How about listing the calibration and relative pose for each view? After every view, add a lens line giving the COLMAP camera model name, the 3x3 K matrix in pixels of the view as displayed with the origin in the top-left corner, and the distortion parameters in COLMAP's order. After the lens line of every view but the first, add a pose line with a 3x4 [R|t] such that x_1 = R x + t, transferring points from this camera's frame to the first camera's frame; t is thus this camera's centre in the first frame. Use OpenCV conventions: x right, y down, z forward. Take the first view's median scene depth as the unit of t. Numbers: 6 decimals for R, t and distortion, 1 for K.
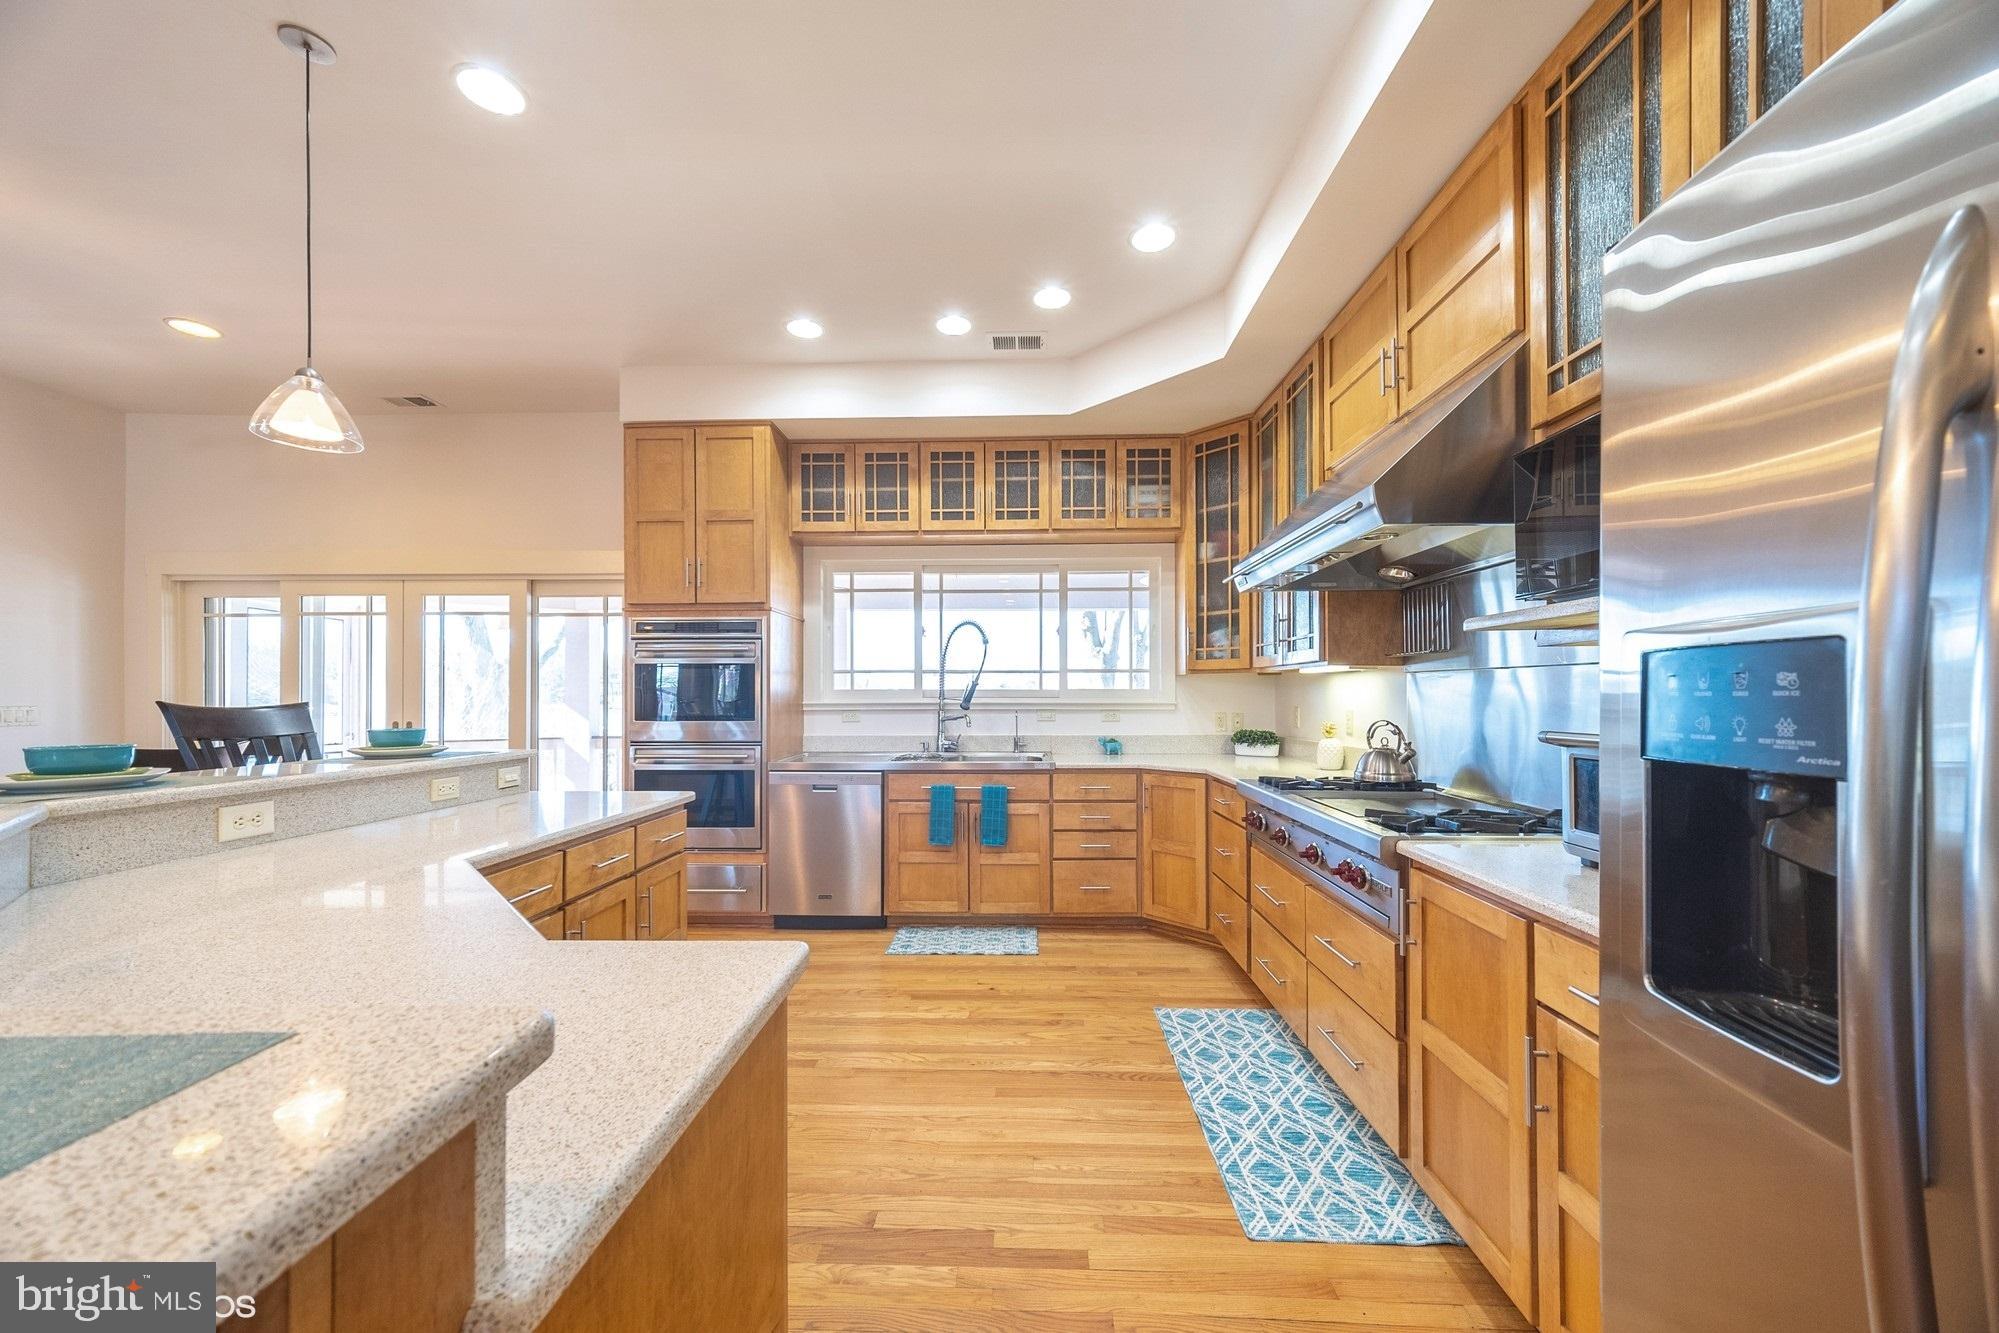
lens RADIAL K [[745.5, 0, 997.7], [0, 745.5, 692.0], [0, 0, 1]] dist [0.003592, 0.000289]
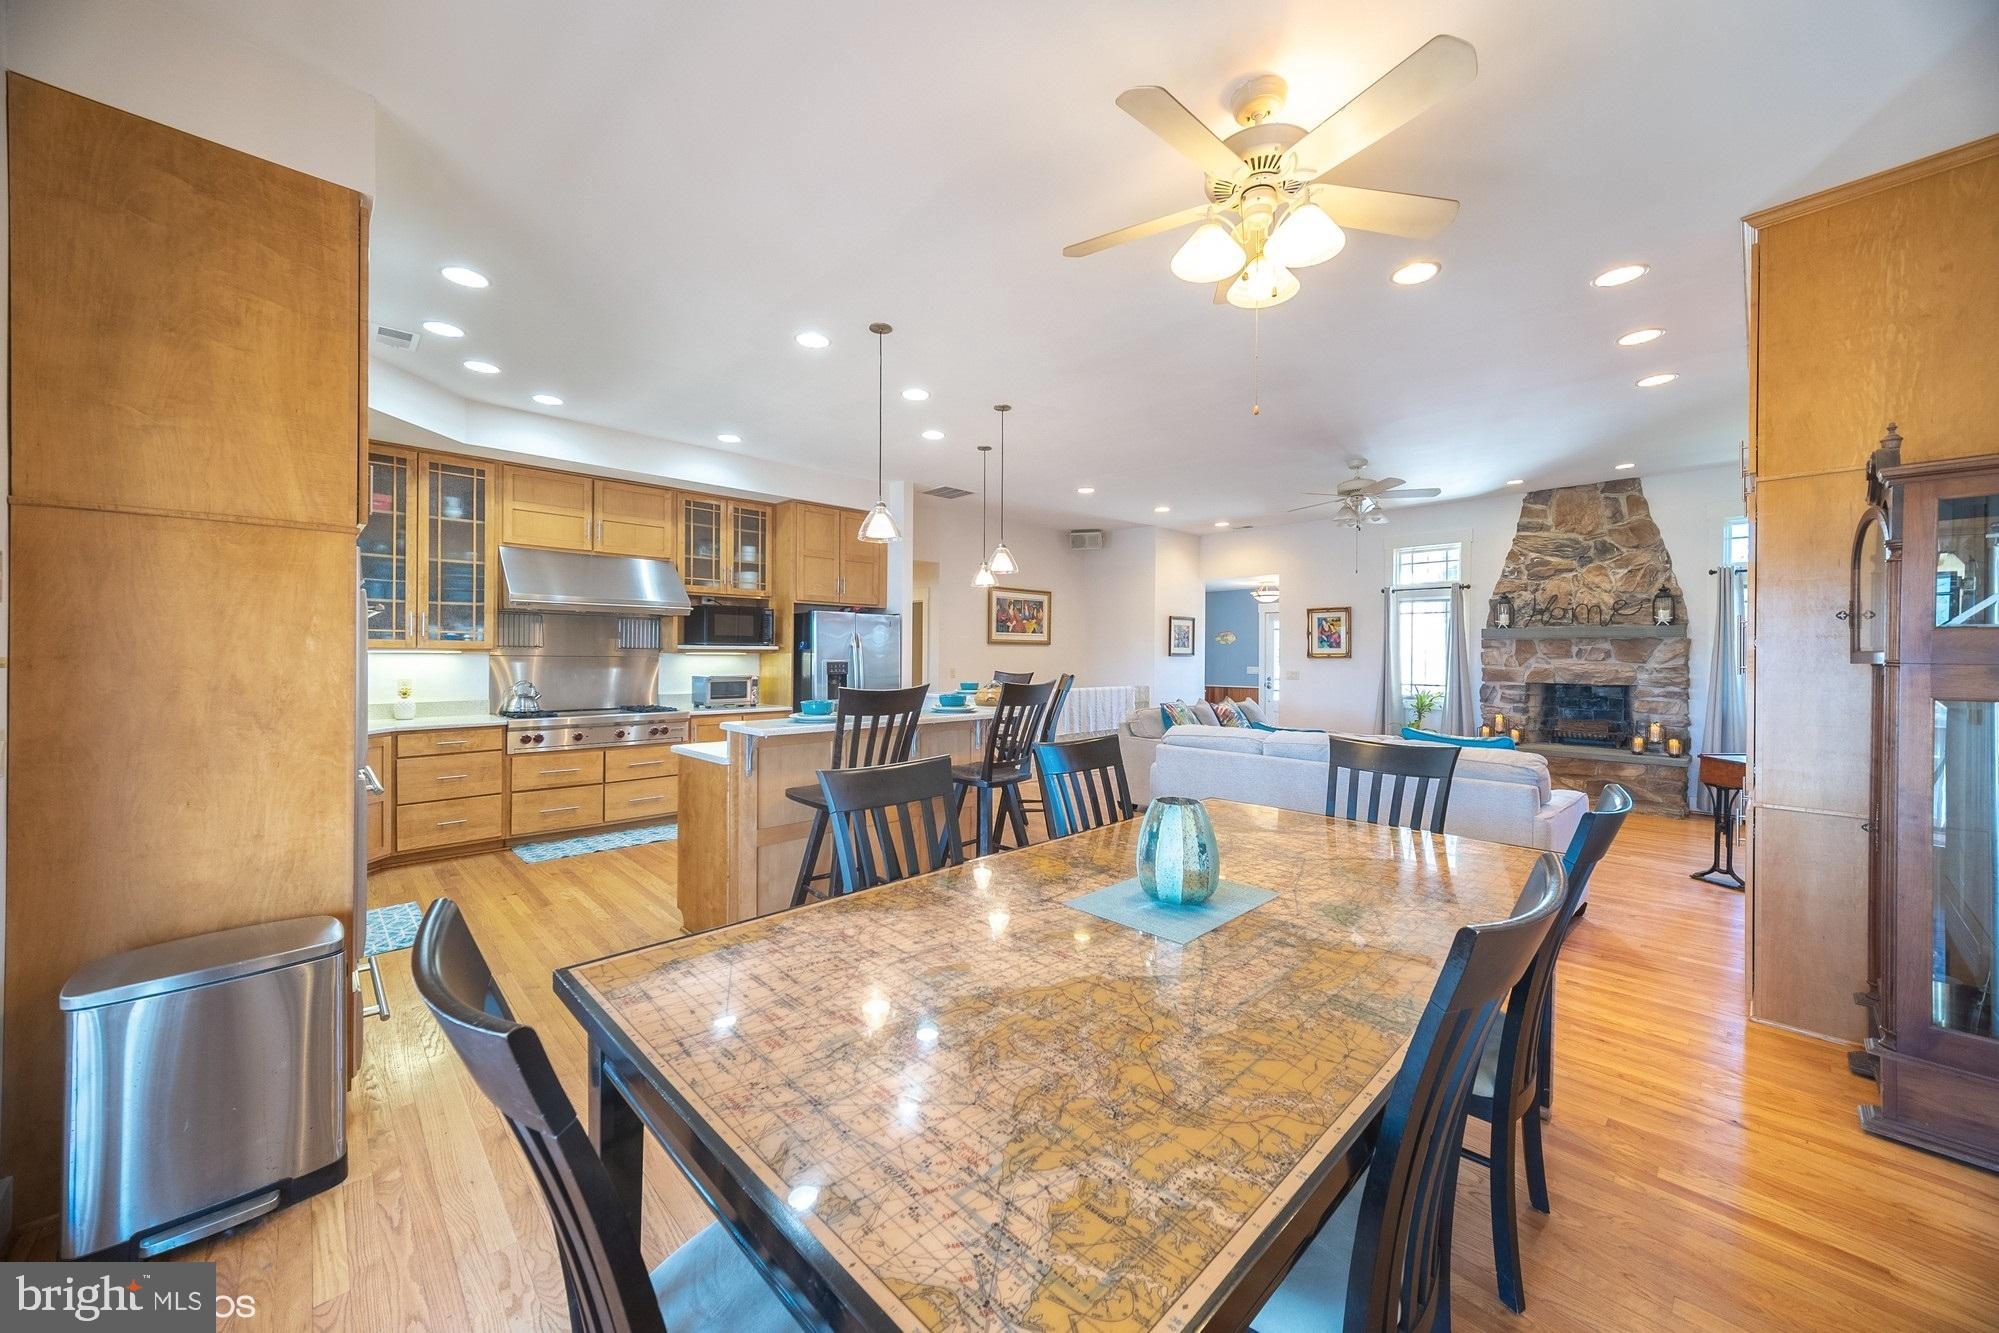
lens RADIAL K [[737.4, 0, 990.5], [0, 737.4, 667.5], [0, 0, 1]] dist [0.001634, 0.000167]
pose [[-0.707429, -0.012549, 0.706673, -1.151984], [-0.006646, 0.999916, 0.011102, -0.017201], [-0.706753, 0.003157, -0.707453, 1.004795]]
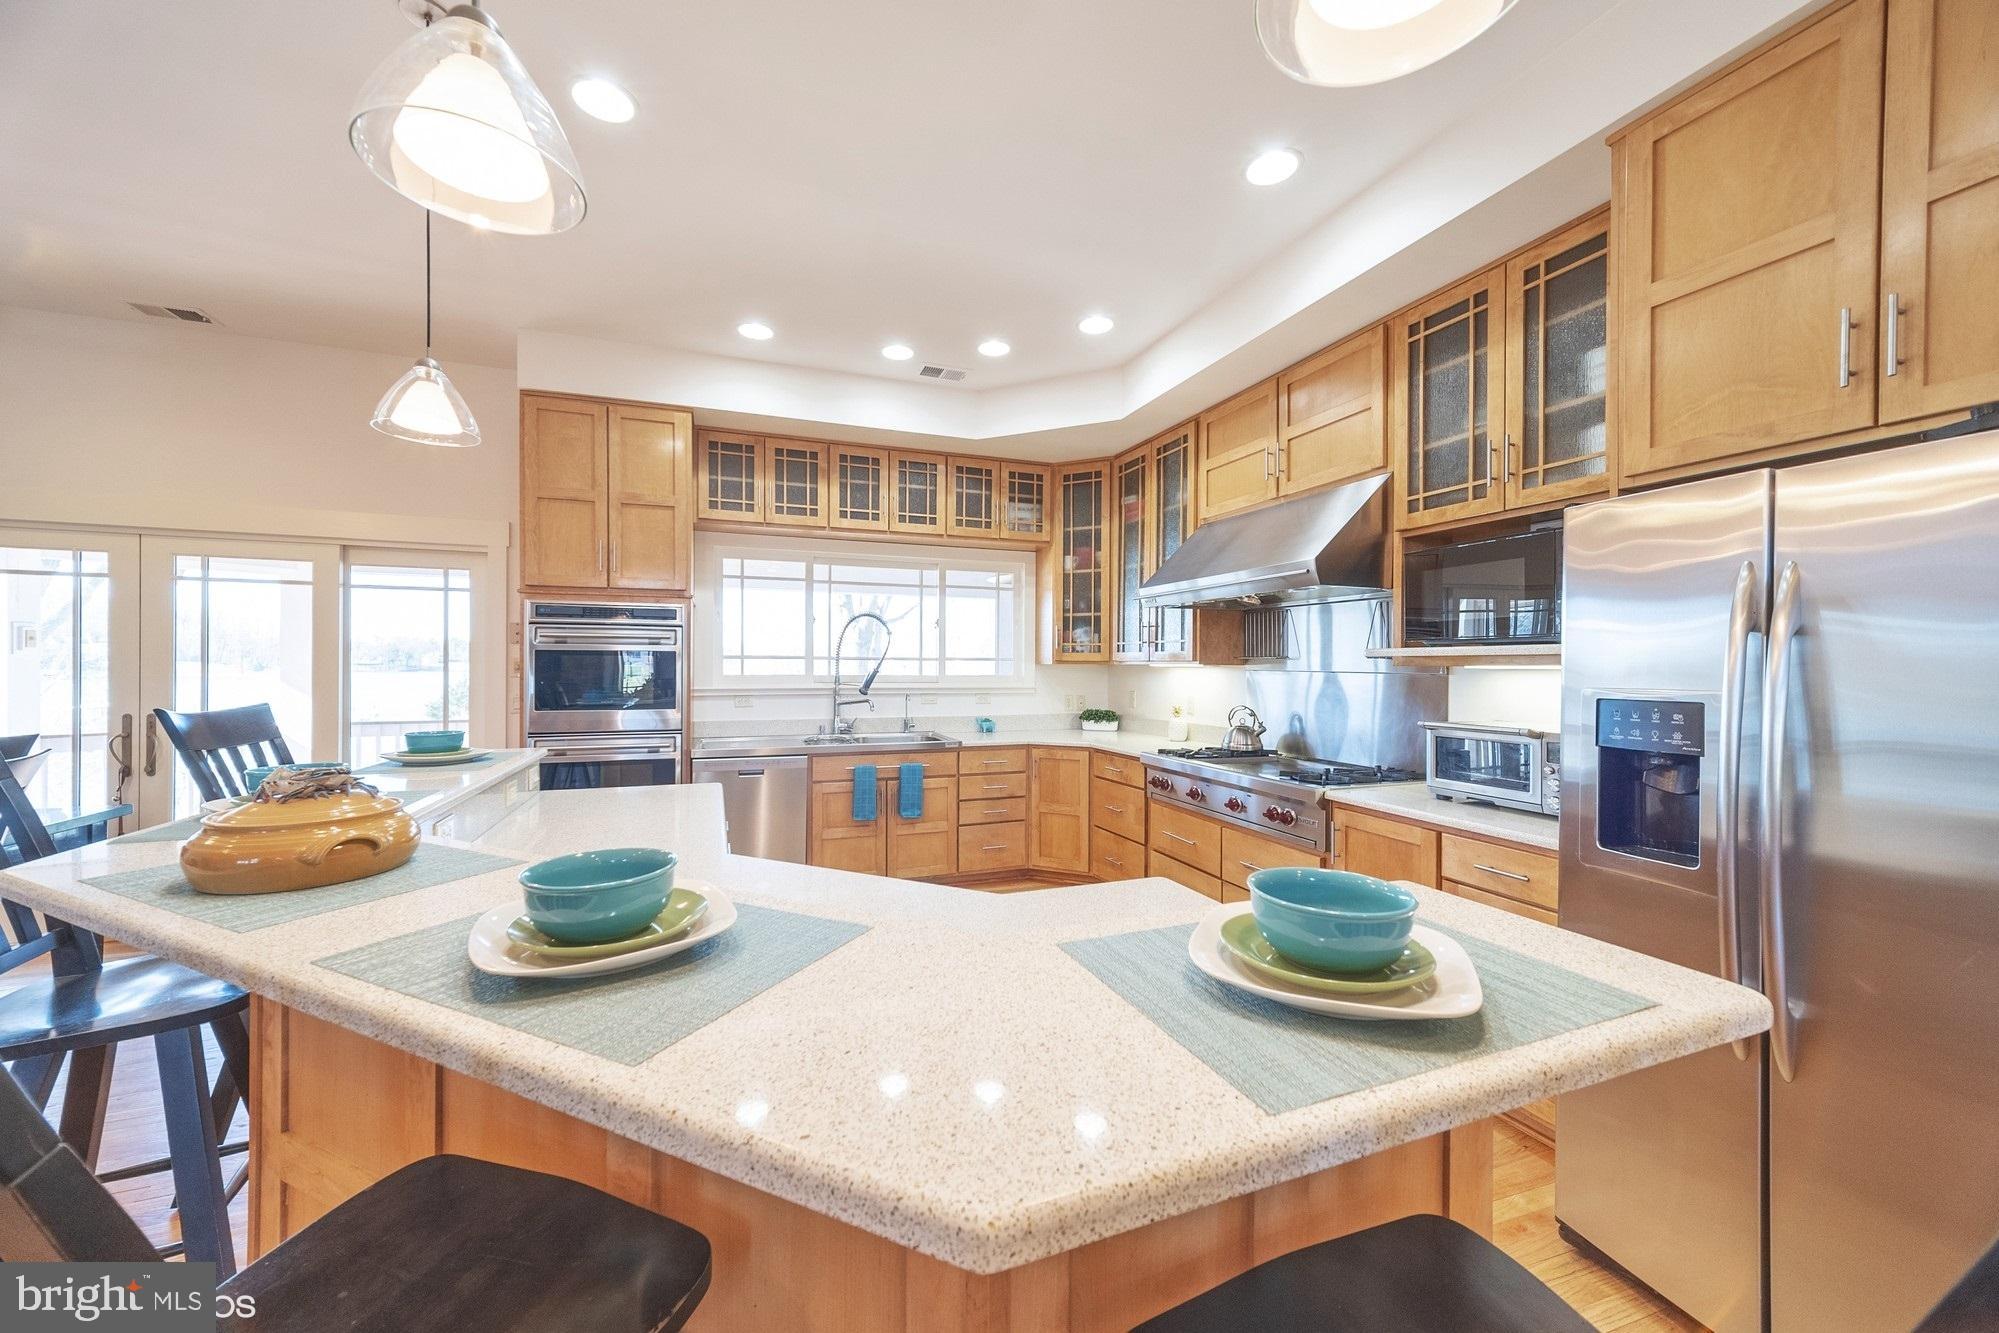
lens RADIAL K [[737.4, 0, 990.5], [0, 737.4, 667.5], [0, 0, 1]] dist [0.001634, 0.000167]
pose [[0.927614, 0.006026, 0.373491, -0.283225], [-0.008948, 0.999941, 0.006088, -0.024742], [-0.373432, -0.008989, 0.927614, -0.063427]]
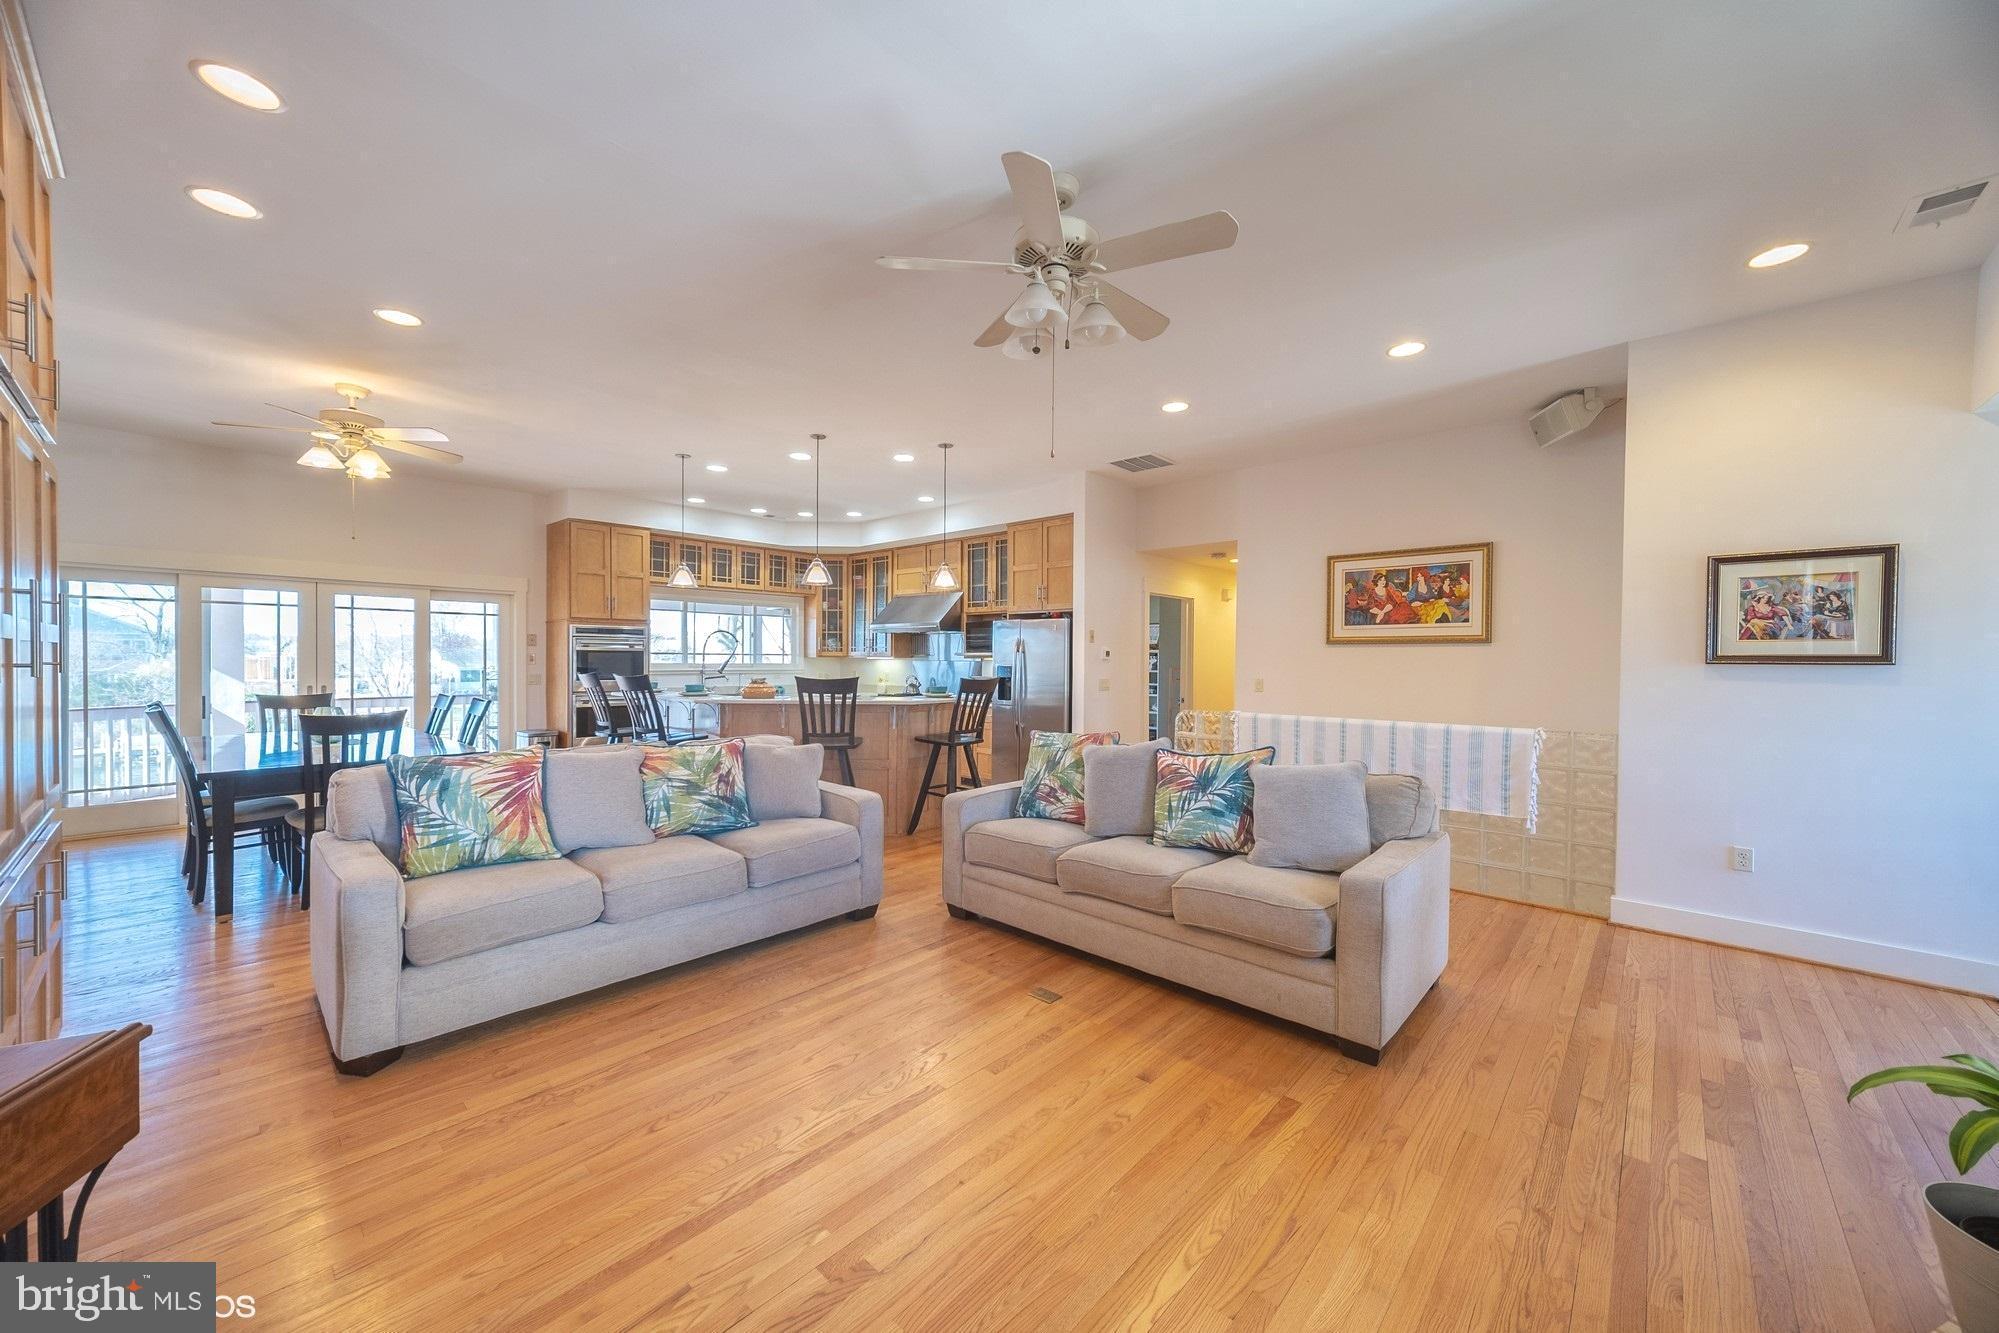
lens RADIAL K [[730.2, 0, 999.5], [0, 730.2, 666.5], [0, 0, 1]] dist [-0.000583, -0.000014]
pose [[0.648139, -0.000498, 0.761522, -1.109638], [-0.011744, 0.999874, 0.010649, -0.026485], [-0.761431, -0.015845, 0.648052, -0.908916]]
